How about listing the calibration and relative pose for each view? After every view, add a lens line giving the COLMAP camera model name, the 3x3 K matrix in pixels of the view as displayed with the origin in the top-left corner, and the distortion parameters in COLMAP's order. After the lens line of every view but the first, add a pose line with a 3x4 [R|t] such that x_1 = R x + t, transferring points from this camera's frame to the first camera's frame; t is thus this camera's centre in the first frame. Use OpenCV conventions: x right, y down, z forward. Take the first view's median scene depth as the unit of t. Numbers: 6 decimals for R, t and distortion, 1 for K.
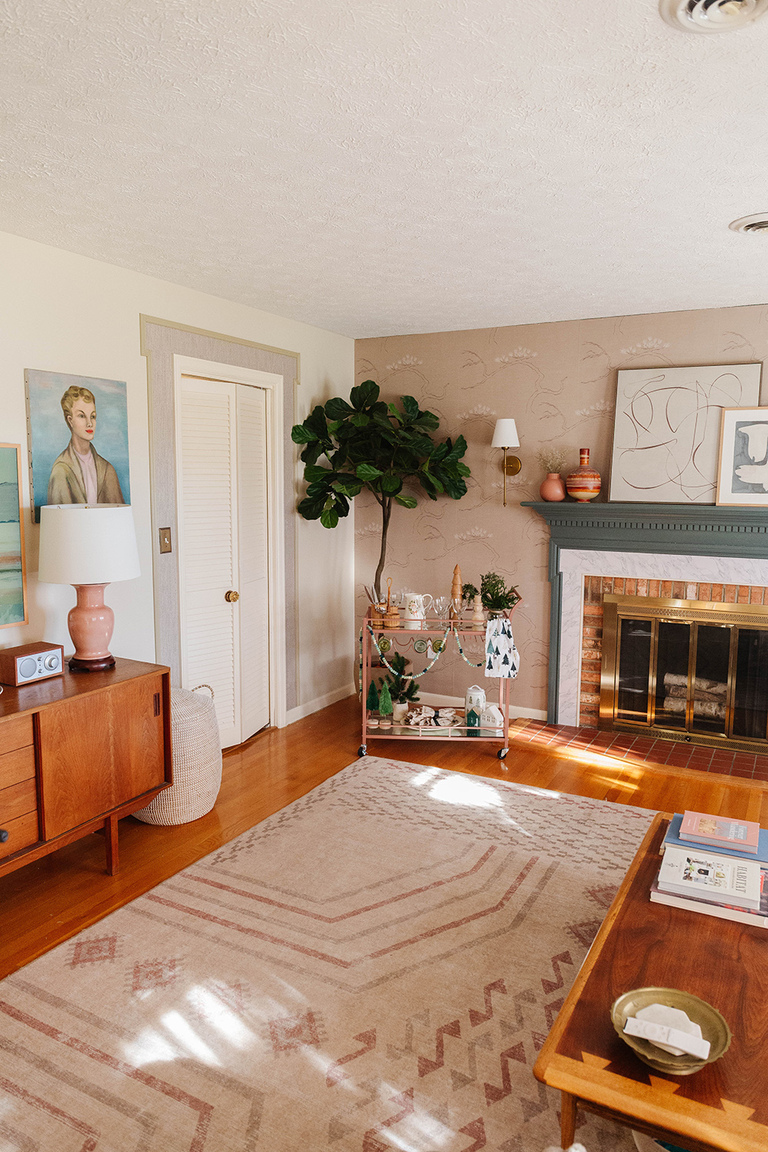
lens RADIAL K [[783.5, 0, 382.7], [0, 783.5, 570.4], [0, 0, 1]] dist [0.031159, 0.000108]
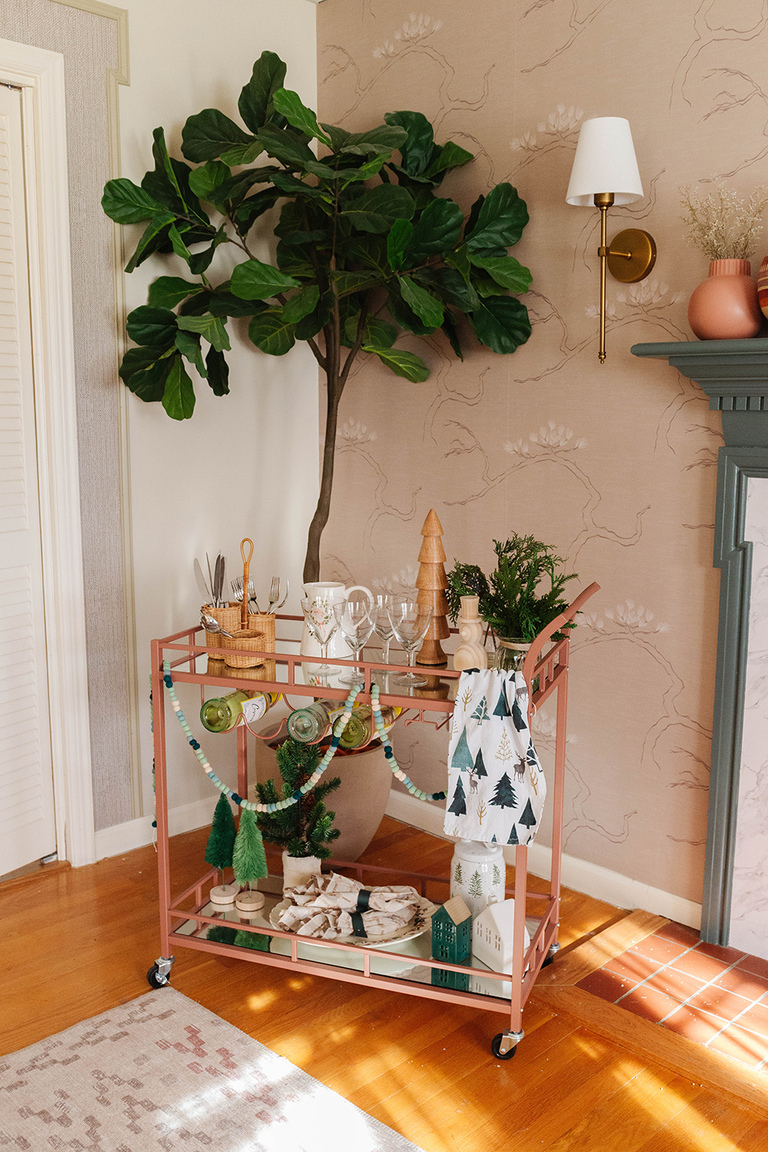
lens RADIAL K [[1042.4, 0, 384.0], [0, 1042.4, 576.0], [0, 0, 1]] dist [-0.028620, 0.001894]
pose [[0.955485, 0.044723, -0.291630, 0.212963], [-0.034460, 0.998596, 0.040239, 0.004439], [0.293020, -0.028398, 0.955685, 0.509079]]
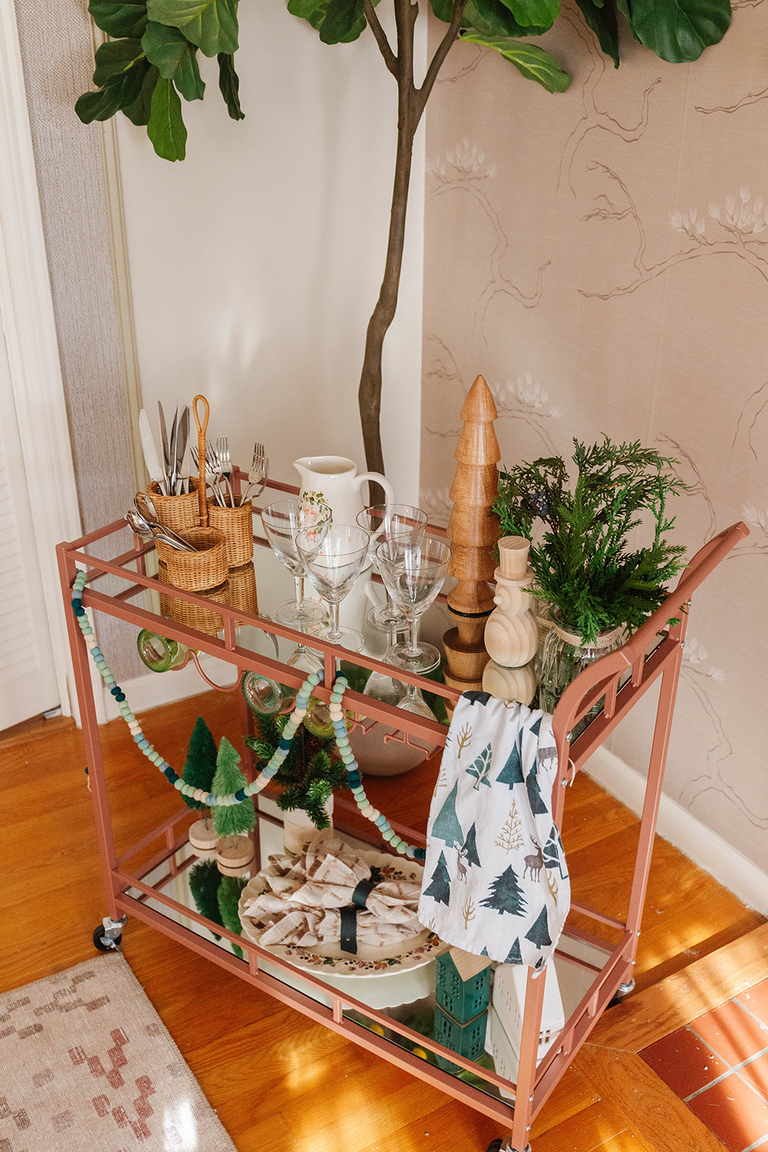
lens RADIAL K [[1118.6, 0, 384.0], [0, 1118.6, 576.0], [0, 0, 1]] dist [-0.029804, -0.006876]
pose [[0.858799, 0.233012, -0.456257, 0.224331], [-0.061565, 0.931067, 0.359618, -0.065908], [0.508601, -0.280750, 0.813944, 0.693364]]
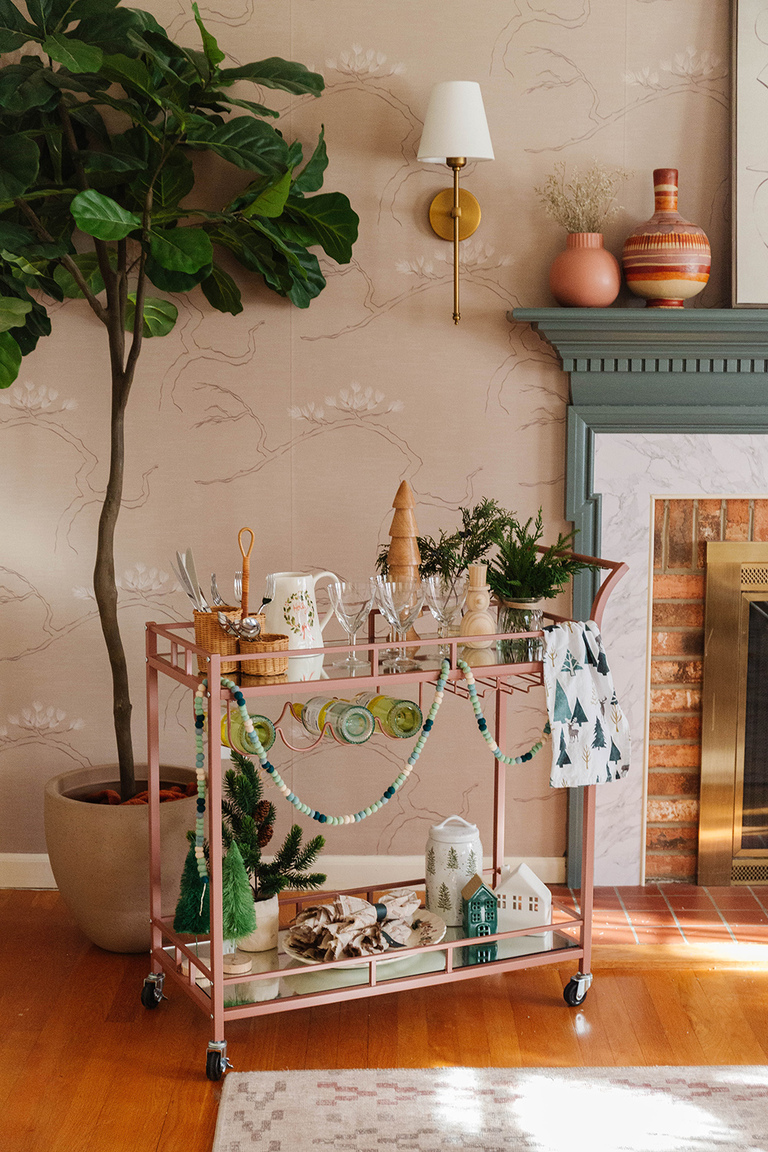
lens RADIAL K [[1692.3, 0, 384.0], [0, 1692.3, 576.0], [0, 0, 1]] dist [-0.021945, -0.115449]
pose [[0.876897, -0.067928, 0.475855, -0.268877], [0.059245, 0.997690, 0.033244, 0.008762], [-0.477014, -0.000960, 0.878895, 0.330591]]
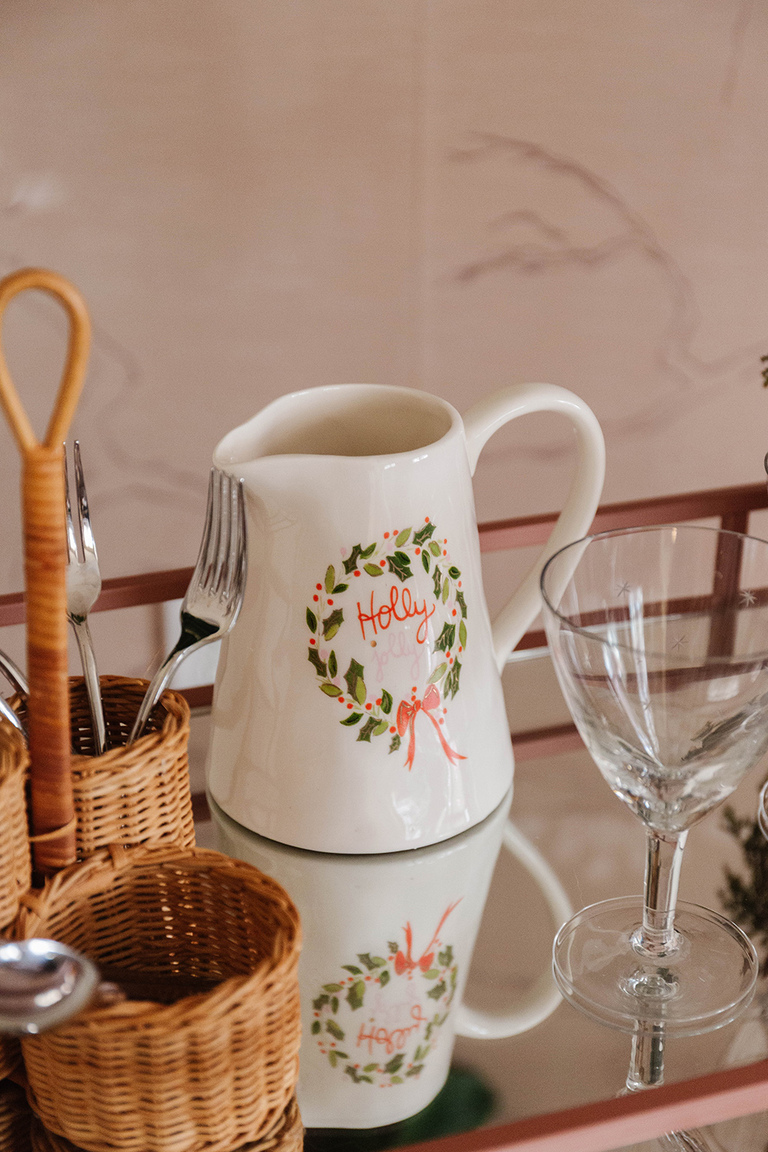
lens RADIAL K [[2218.4, 0, 384.0], [0, 2218.4, 576.0], [0, 0, 1]] dist [0.021013, 0.002686]
pose [[0.918745, -0.179198, 0.351848, -0.023612], [0.048521, 0.935570, 0.349791, -0.020840], [-0.391860, -0.304297, 0.868245, 0.822322]]
